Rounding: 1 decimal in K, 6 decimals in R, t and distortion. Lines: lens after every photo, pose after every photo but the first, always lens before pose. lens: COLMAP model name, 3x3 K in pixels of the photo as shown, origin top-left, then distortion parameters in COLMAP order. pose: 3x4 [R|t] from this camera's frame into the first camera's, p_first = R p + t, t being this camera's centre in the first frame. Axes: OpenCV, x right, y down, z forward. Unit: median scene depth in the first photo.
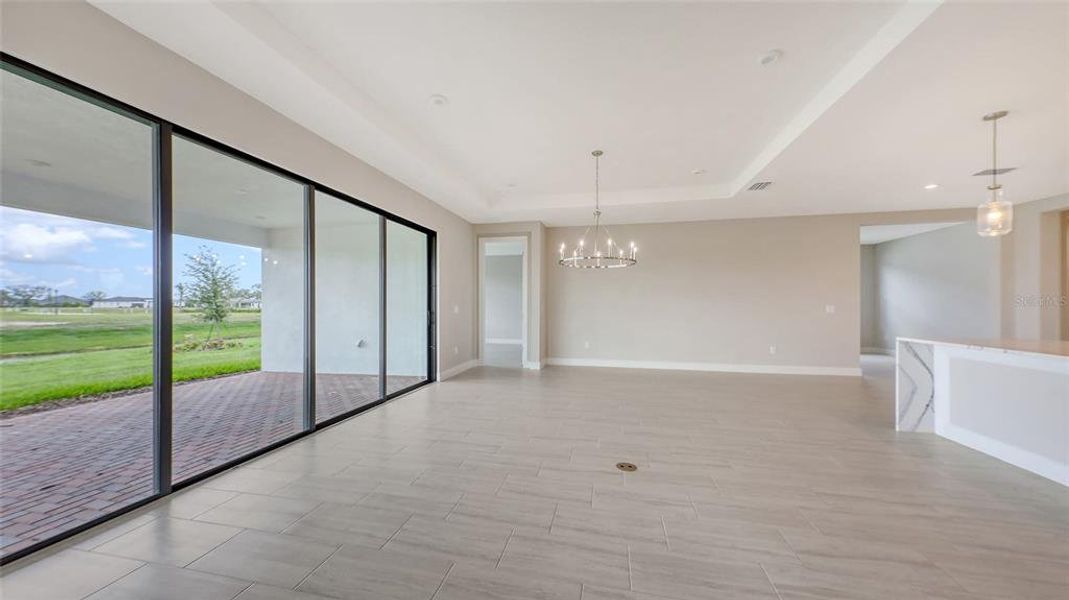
lens RADIAL K [[367.4, 0, 536.0], [0, 367.4, 303.7], [0, 0, 1]] dist [0.011067, -0.000186]
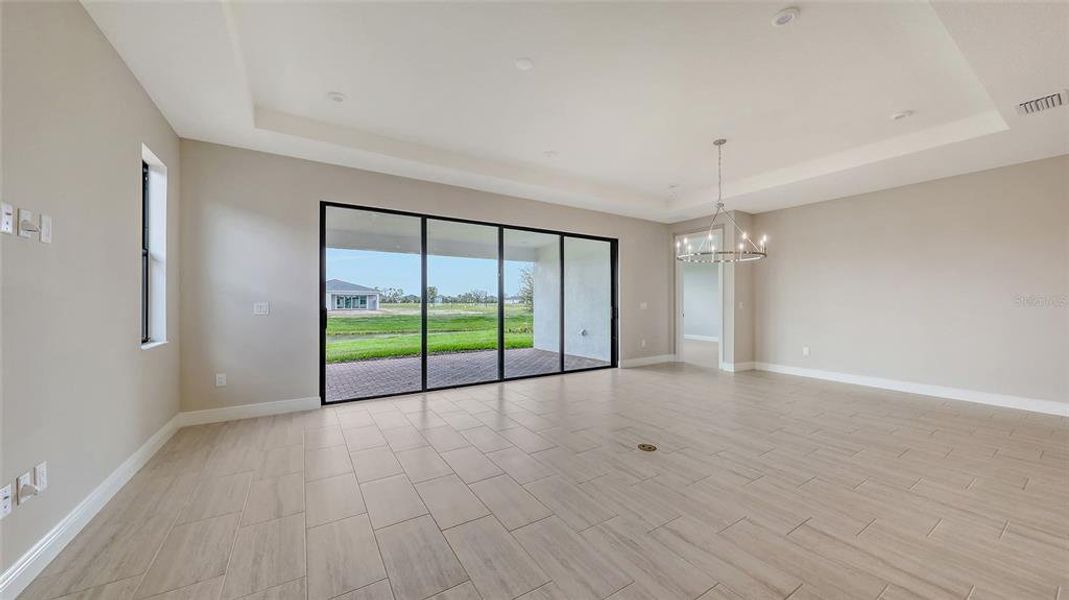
lens RADIAL K [[367.4, 0, 529.5], [0, 367.4, 300.4], [0, 0, 1]] dist [0.011067, -0.000186]
pose [[0.701818, -0.001810, -0.712354, 0.338069], [0.000713, 0.999998, -0.001839, 0.001035], [0.712356, 0.000782, 0.701818, -0.012921]]
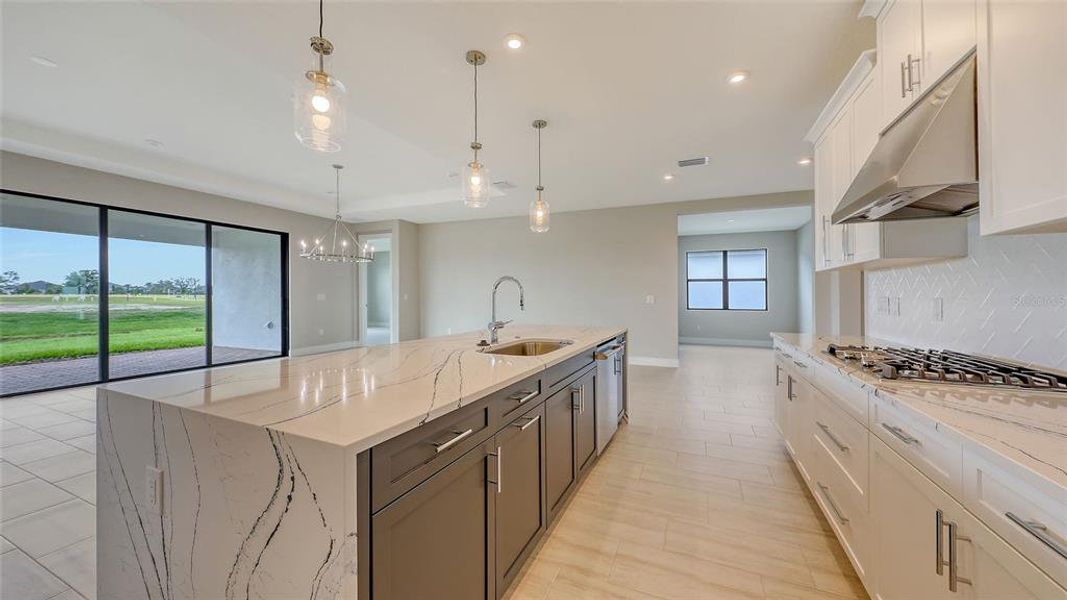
lens RADIAL K [[366.7, 0, 539.6], [0, 366.7, 293.8], [0, 0, 1]] dist [0.011067, -0.000186]
pose [[0.981521, 0.003187, -0.191327, 0.728671], [-0.002588, 0.999991, 0.003381, -0.001053], [0.191336, -0.002823, 0.981521, -0.035019]]
